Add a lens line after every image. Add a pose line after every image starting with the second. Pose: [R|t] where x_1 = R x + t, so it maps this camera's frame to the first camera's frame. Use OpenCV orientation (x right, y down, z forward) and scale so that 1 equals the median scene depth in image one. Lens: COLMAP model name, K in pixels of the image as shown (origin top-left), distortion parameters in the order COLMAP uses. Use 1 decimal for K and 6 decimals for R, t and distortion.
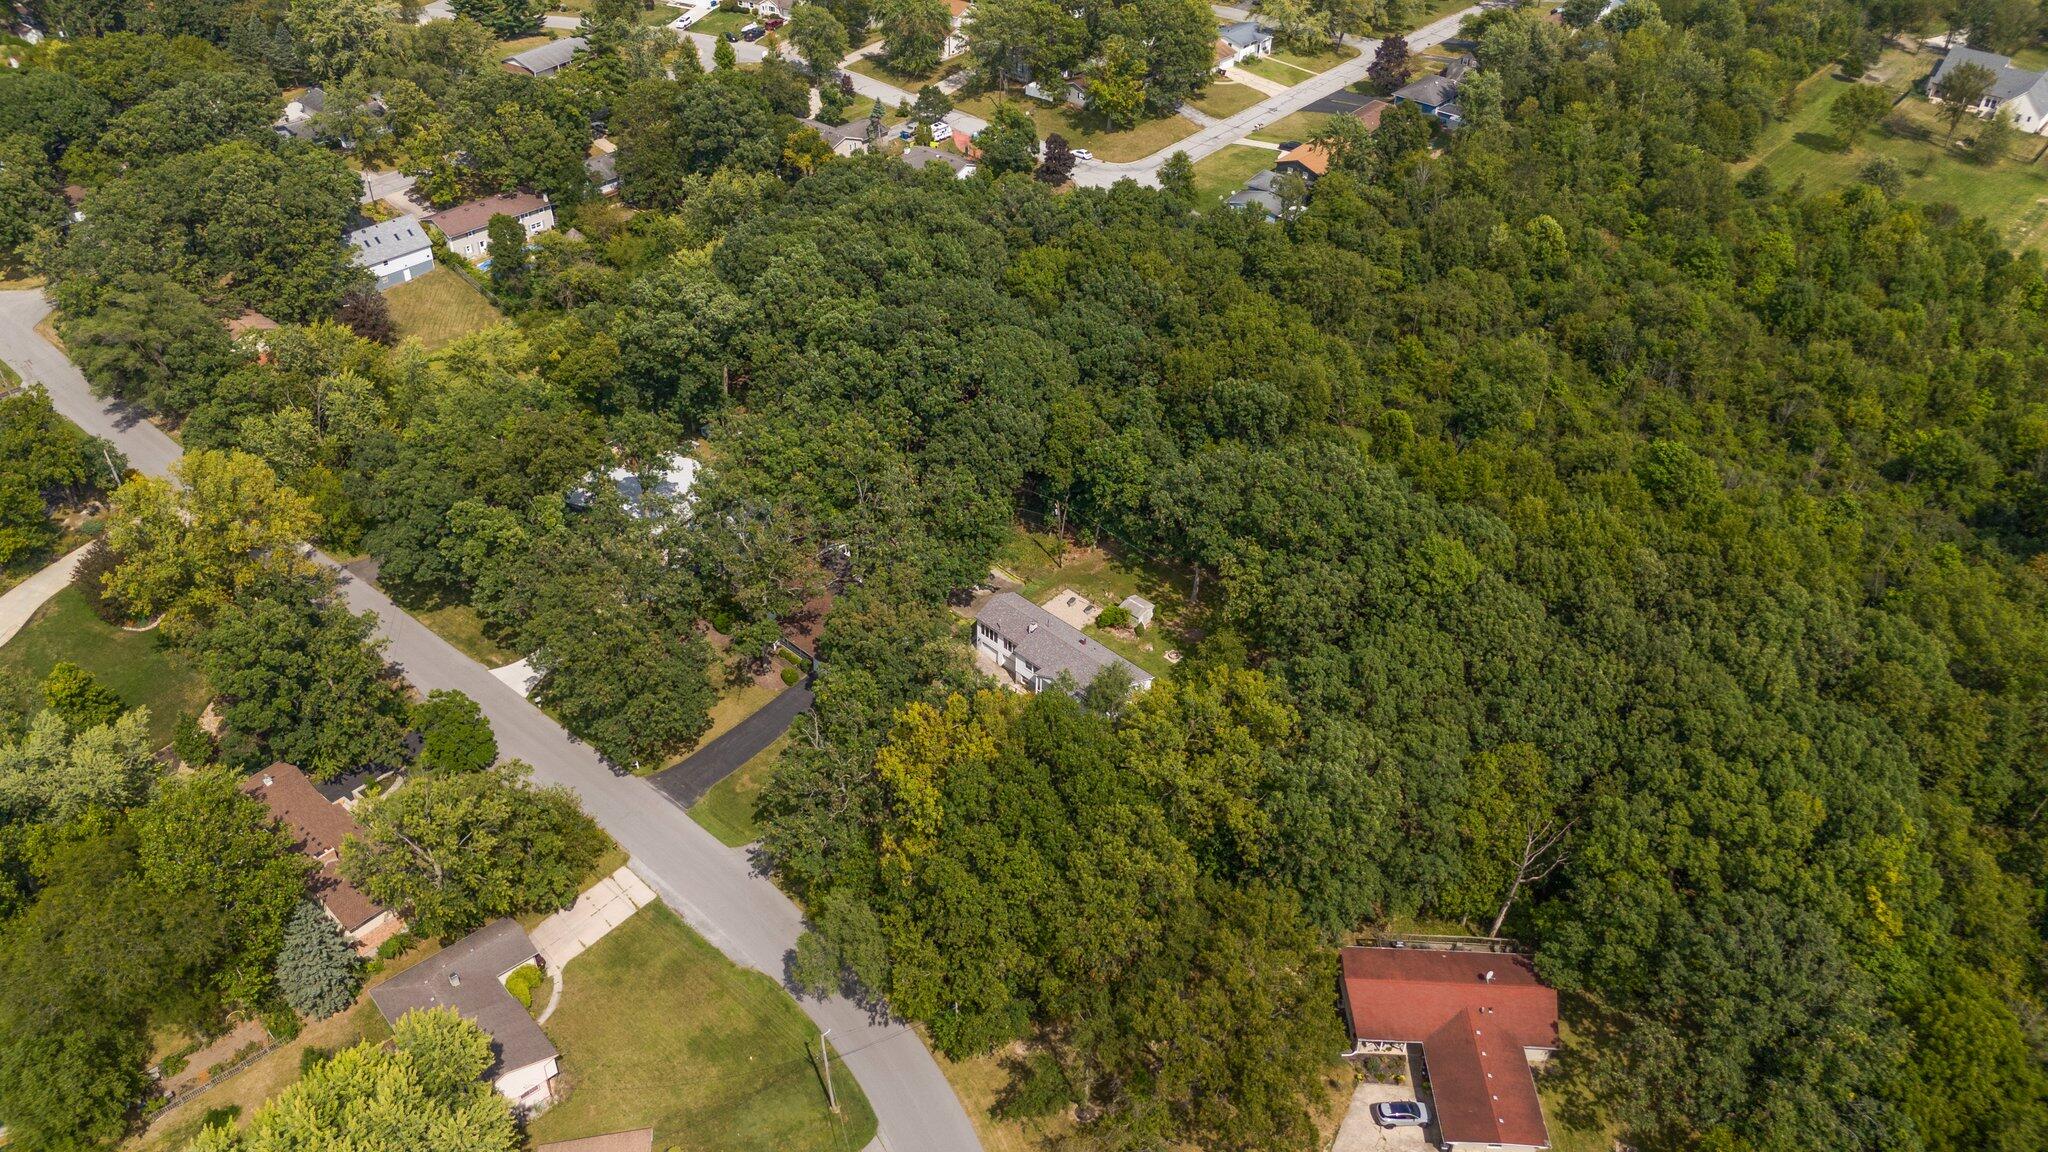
lens RADIAL K [[1526.5, 0, 1026.0], [0, 1526.5, 599.3], [0, 0, 1]] dist [0.167815, -0.372550]
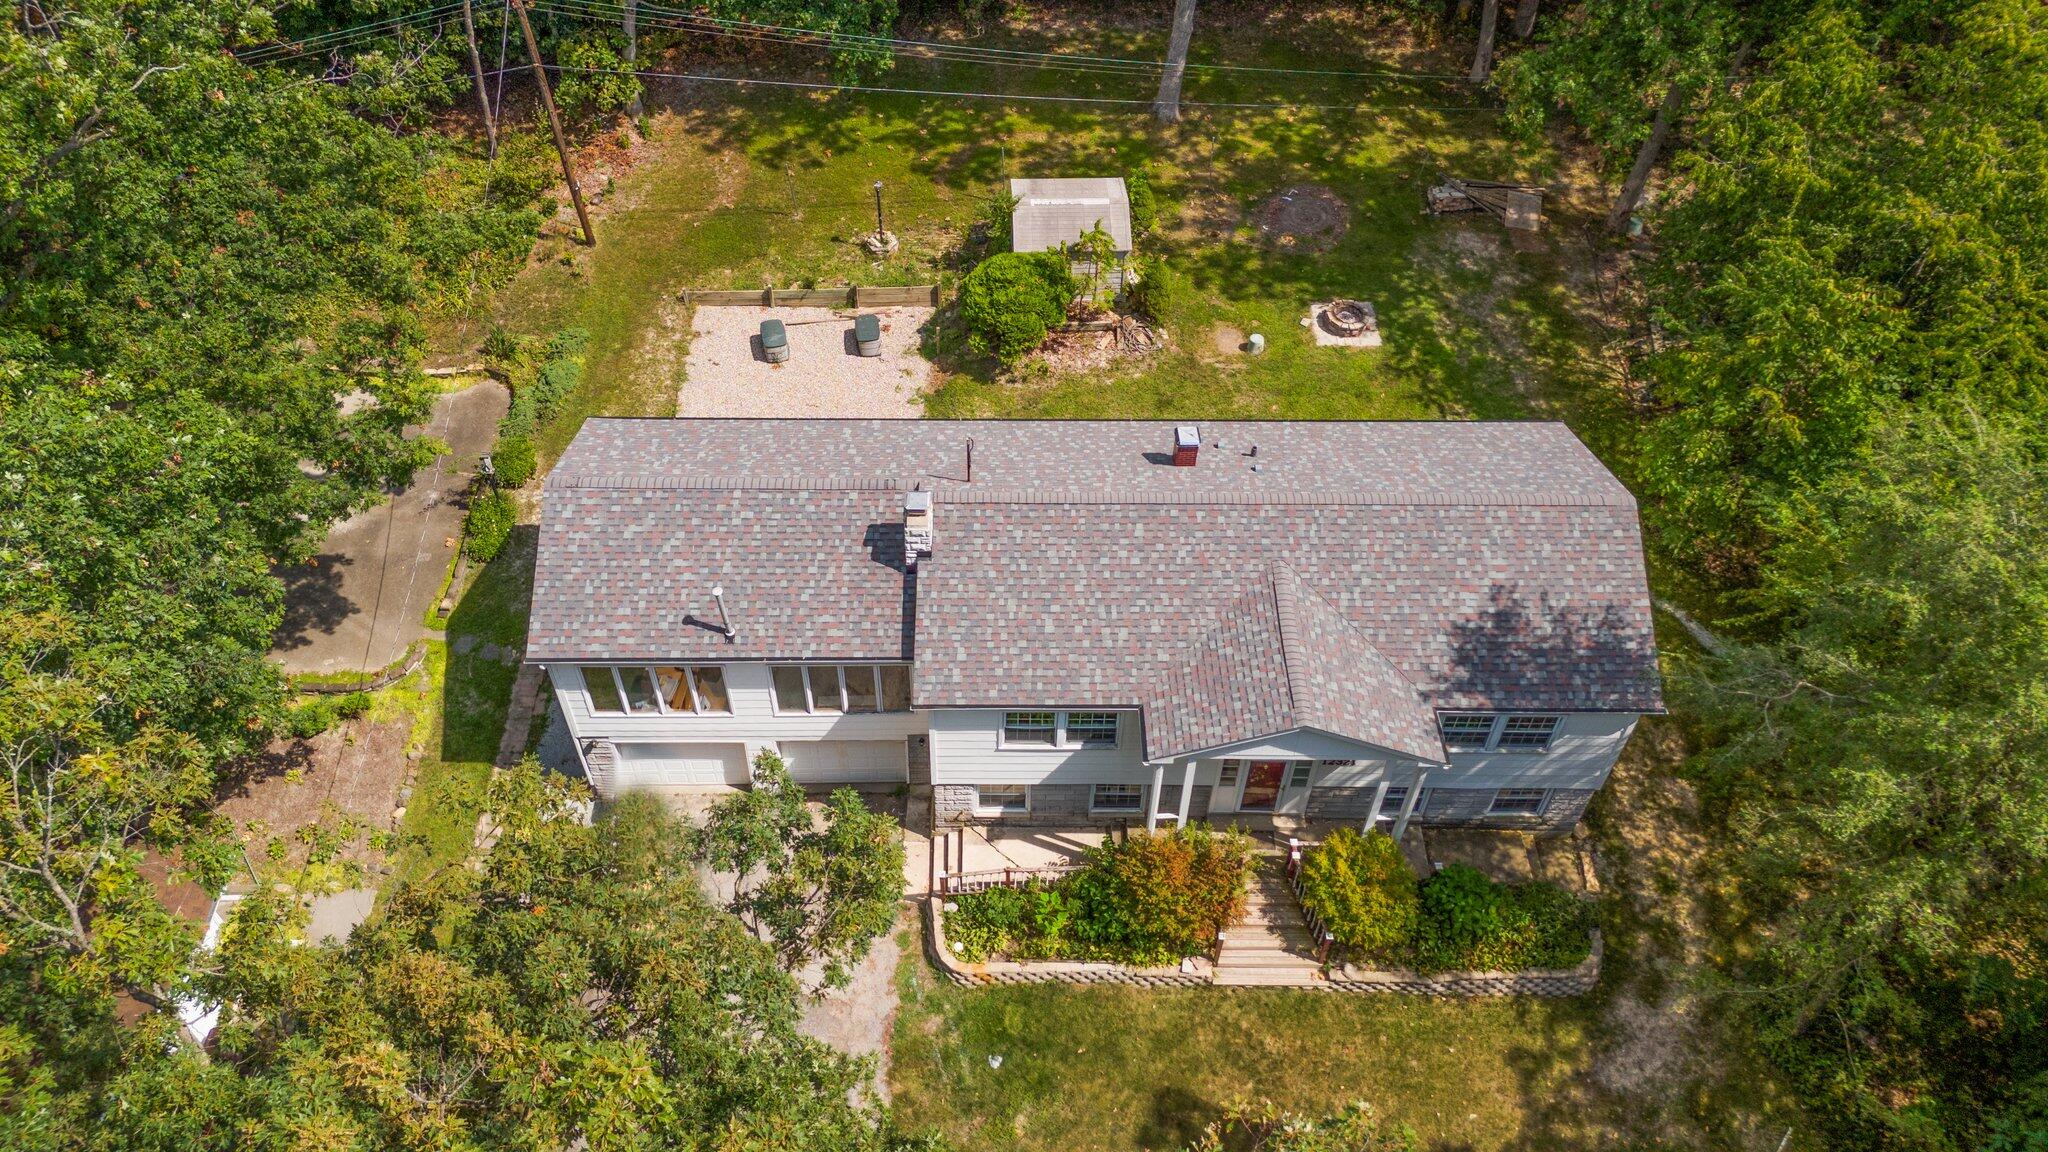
lens RADIAL K [[1526.5, 0, 1026.0], [0, 1526.5, 599.3], [0, 0, 1]] dist [0.167815, -0.372550]
pose [[0.711466, -0.536279, 0.454116, -0.066594], [0.429910, 0.843350, 0.322394, -0.023889], [-0.555872, -0.034144, 0.830567, 0.813042]]
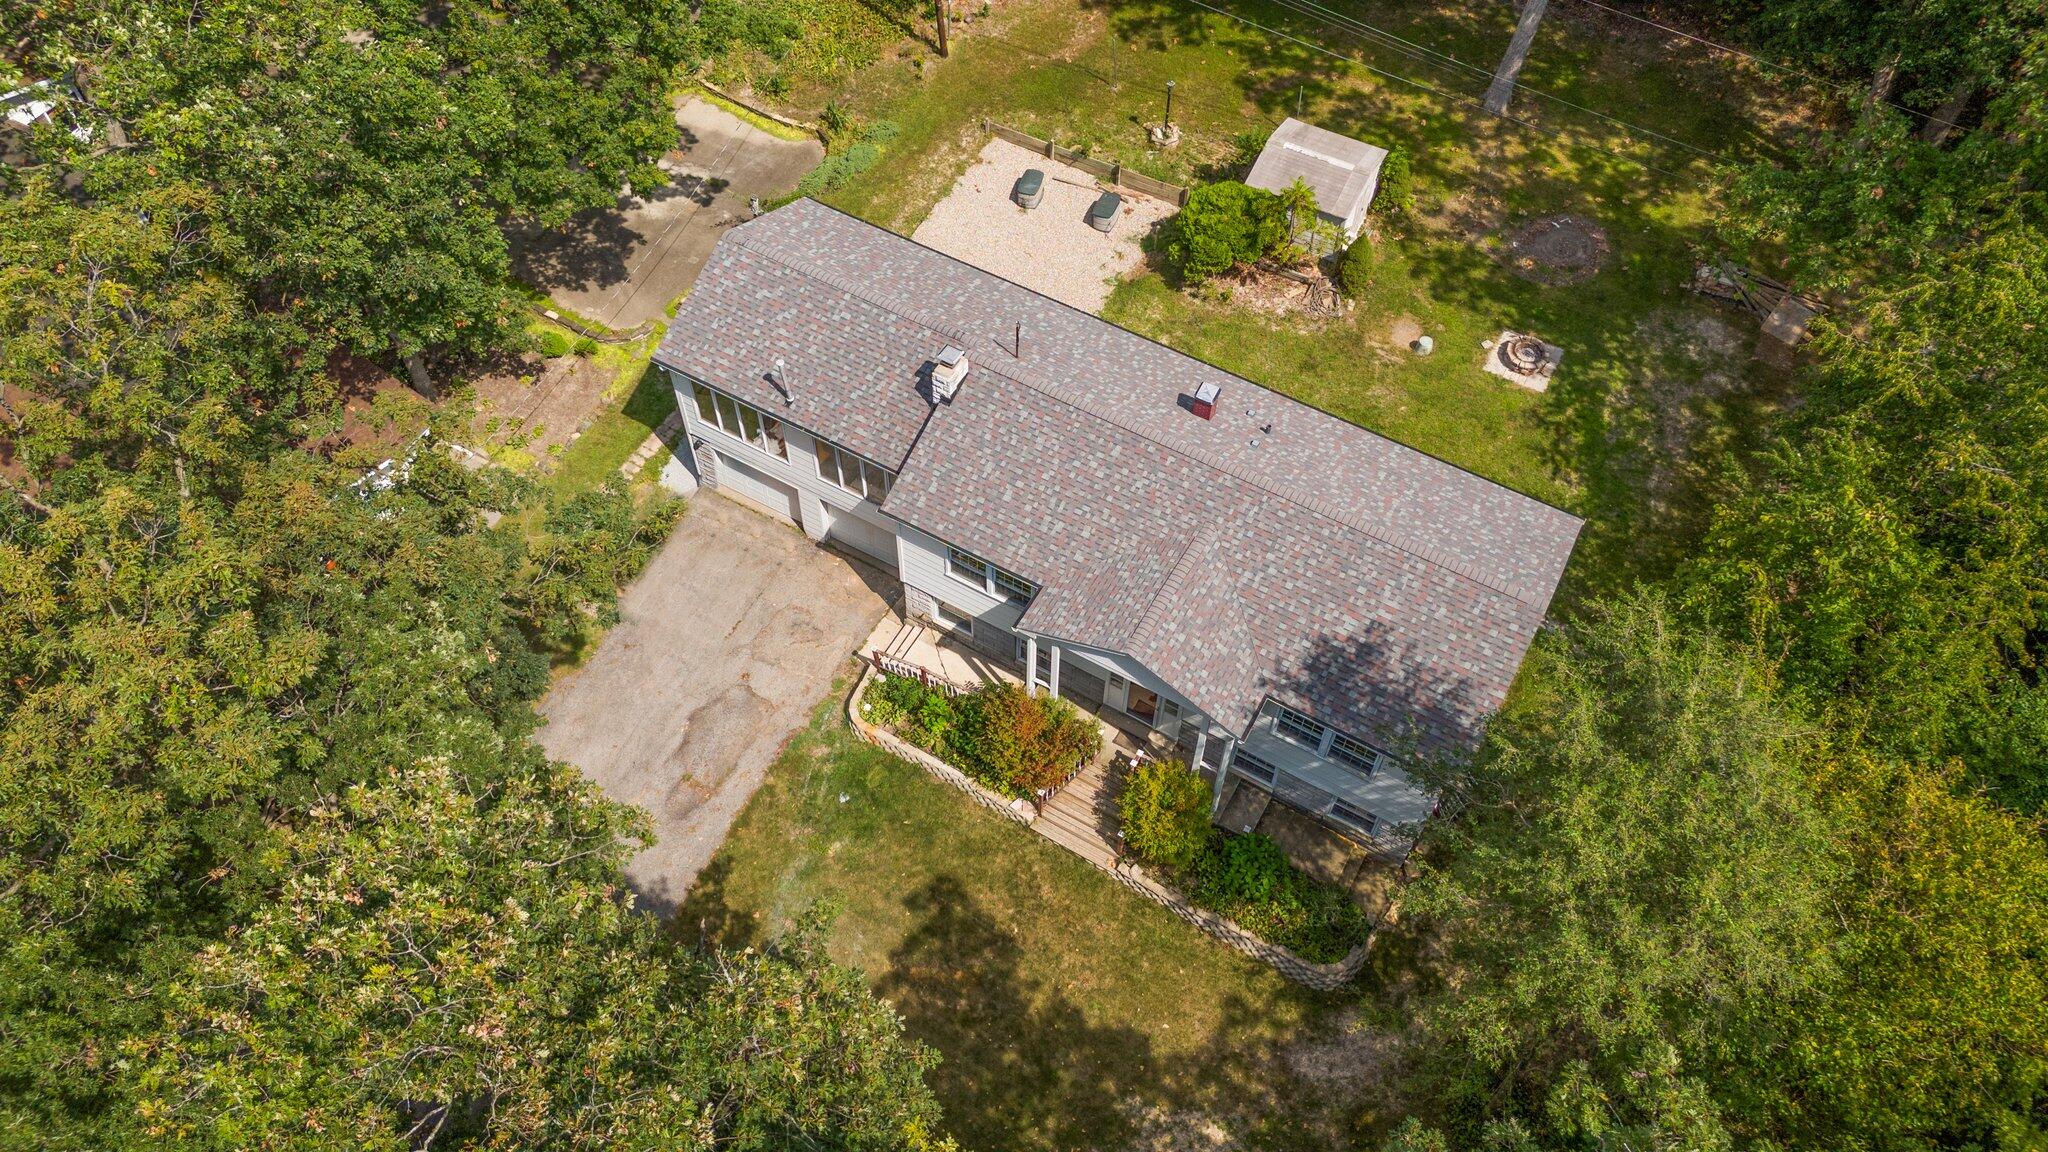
lens RADIAL K [[1526.5, 0, 1026.0], [0, 1526.5, 599.3], [0, 0, 1]] dist [0.167815, -0.372550]
pose [[0.969956, -0.206406, 0.128768, -0.017558], [0.156657, 0.934881, 0.318522, -0.016895], [-0.186127, -0.288780, 0.939129, 0.760315]]
